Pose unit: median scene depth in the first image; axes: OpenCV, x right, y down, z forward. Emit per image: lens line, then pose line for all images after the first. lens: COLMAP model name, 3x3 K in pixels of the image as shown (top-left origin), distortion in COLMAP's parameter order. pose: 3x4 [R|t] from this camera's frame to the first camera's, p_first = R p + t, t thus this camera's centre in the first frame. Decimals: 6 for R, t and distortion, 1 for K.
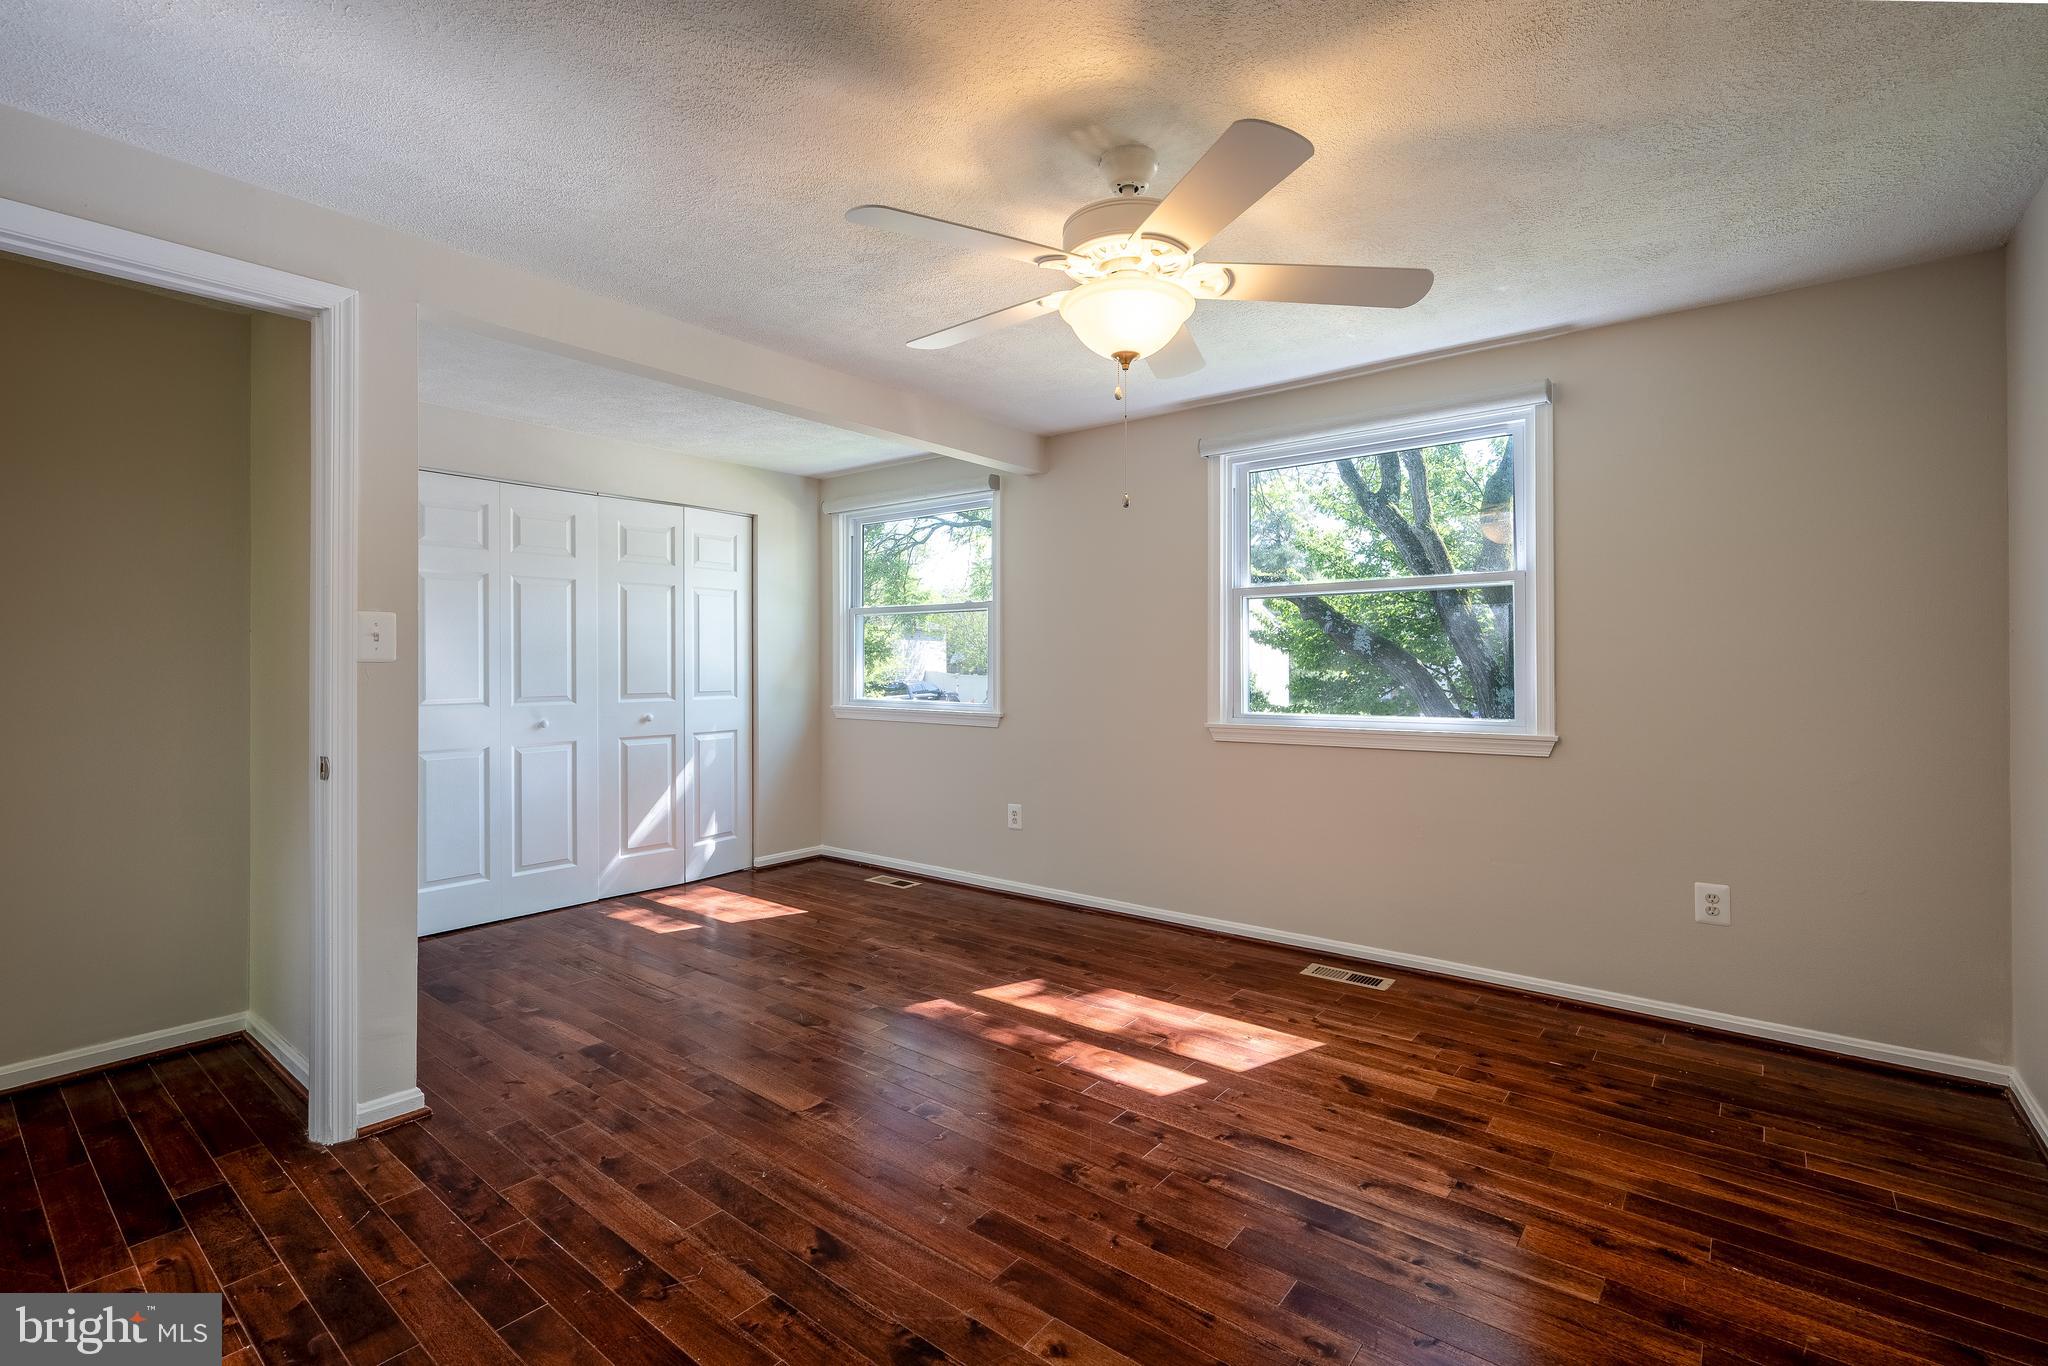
lens RADIAL K [[897.0, 0, 1024.0], [0, 897.0, 683.0], [0, 0, 1]] dist [0.002588, 0.000274]
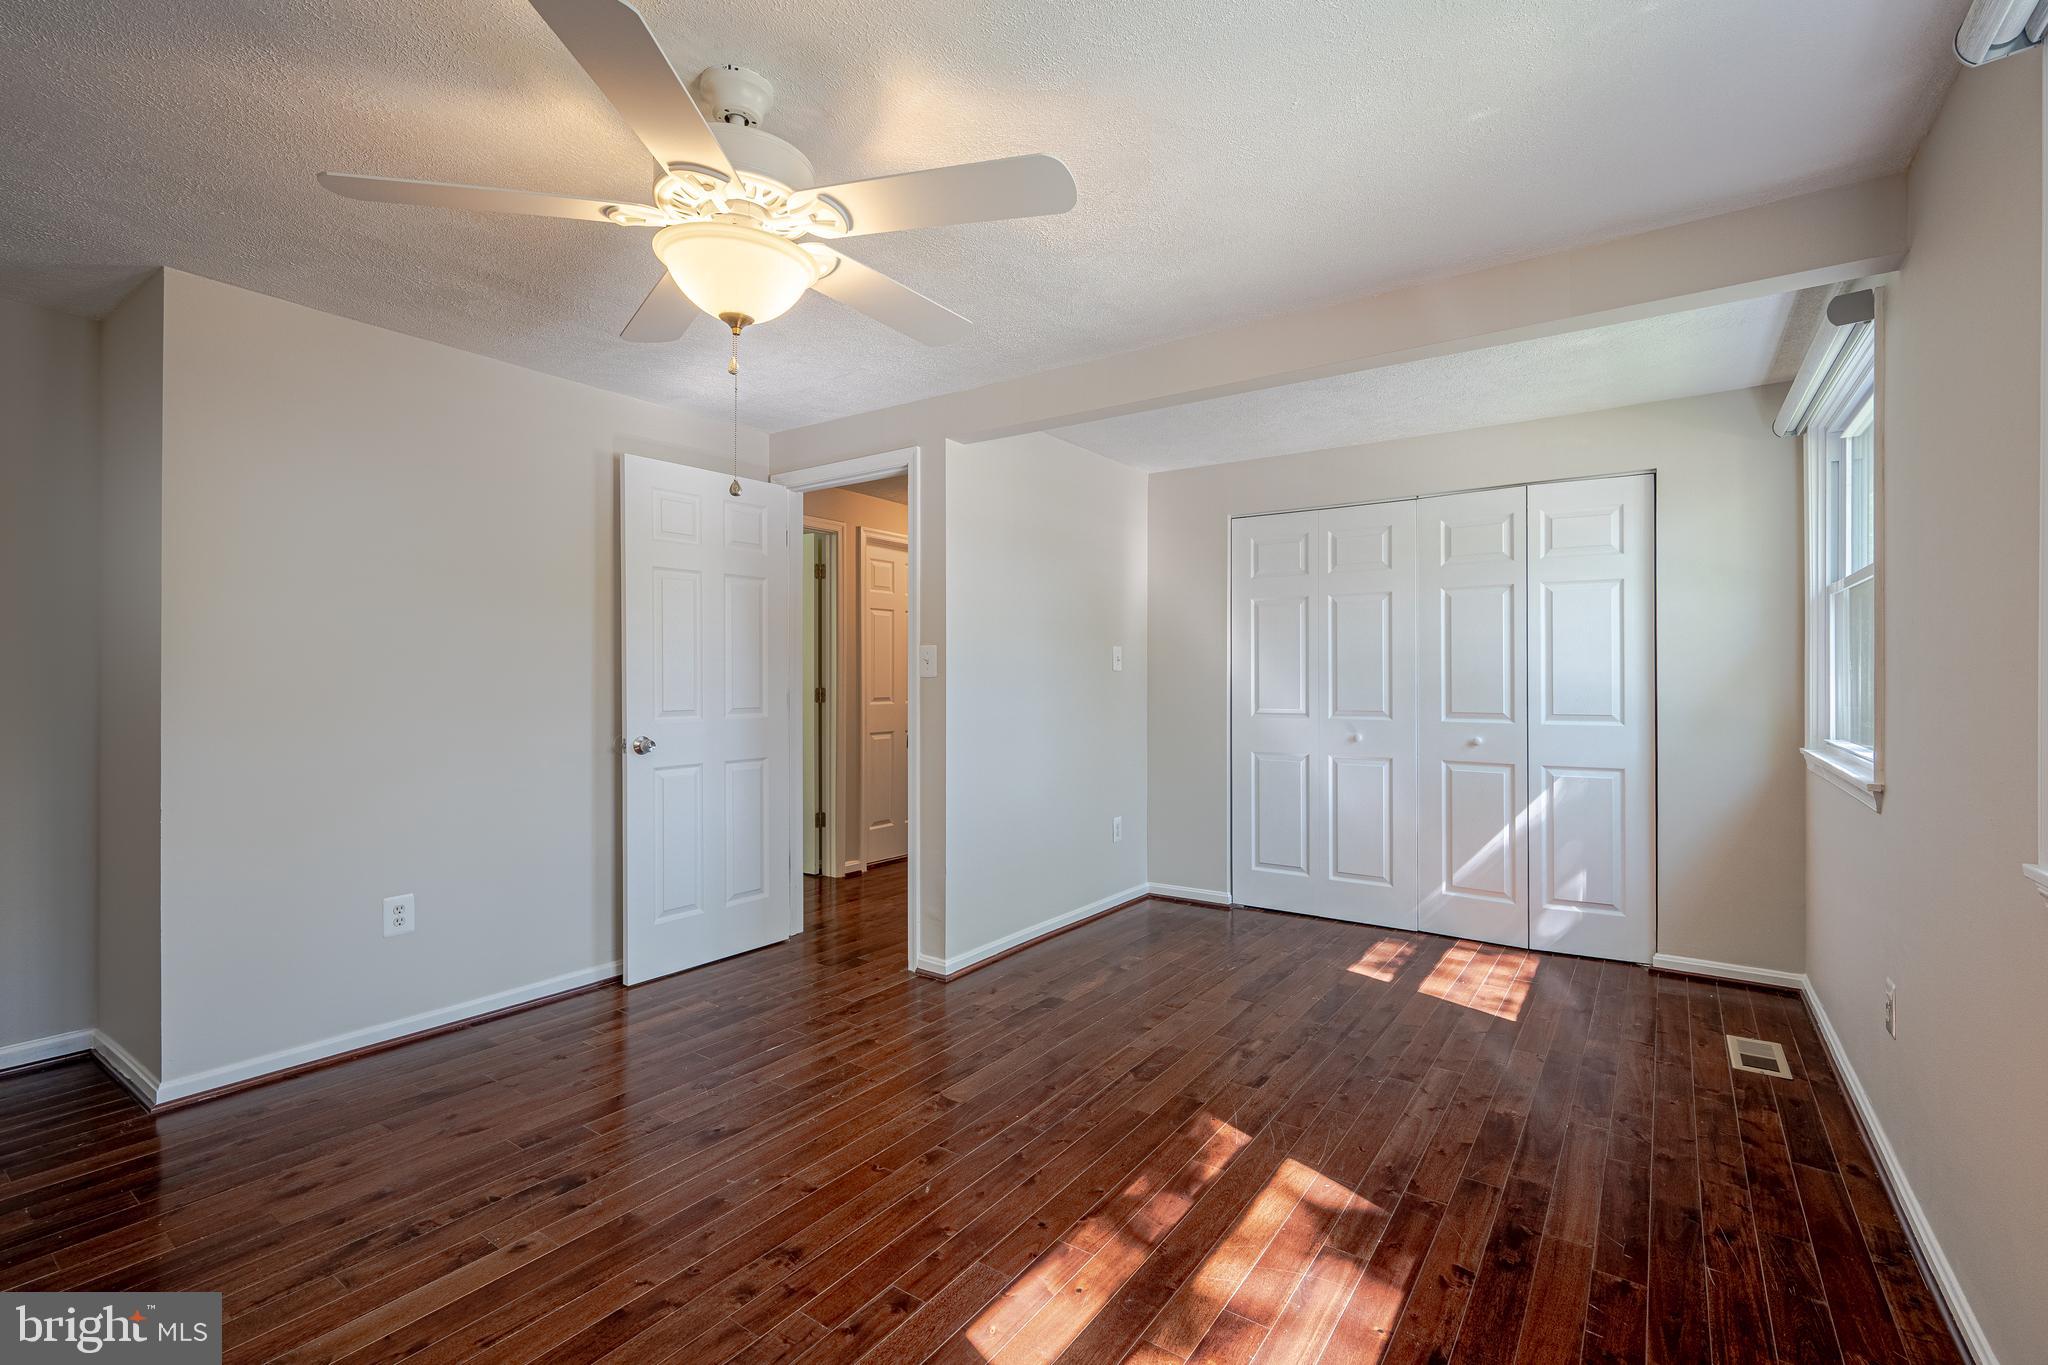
lens RADIAL K [[897.0, 0, 1024.0], [0, 897.0, 682.5], [0, 0, 1]] dist [0.002588, 0.000274]
pose [[0.075241, 0.005192, -0.997152, 0.503743], [-0.023197, 0.999725, 0.003455, -0.013114], [0.996896, 0.022871, 0.075341, 0.614081]]
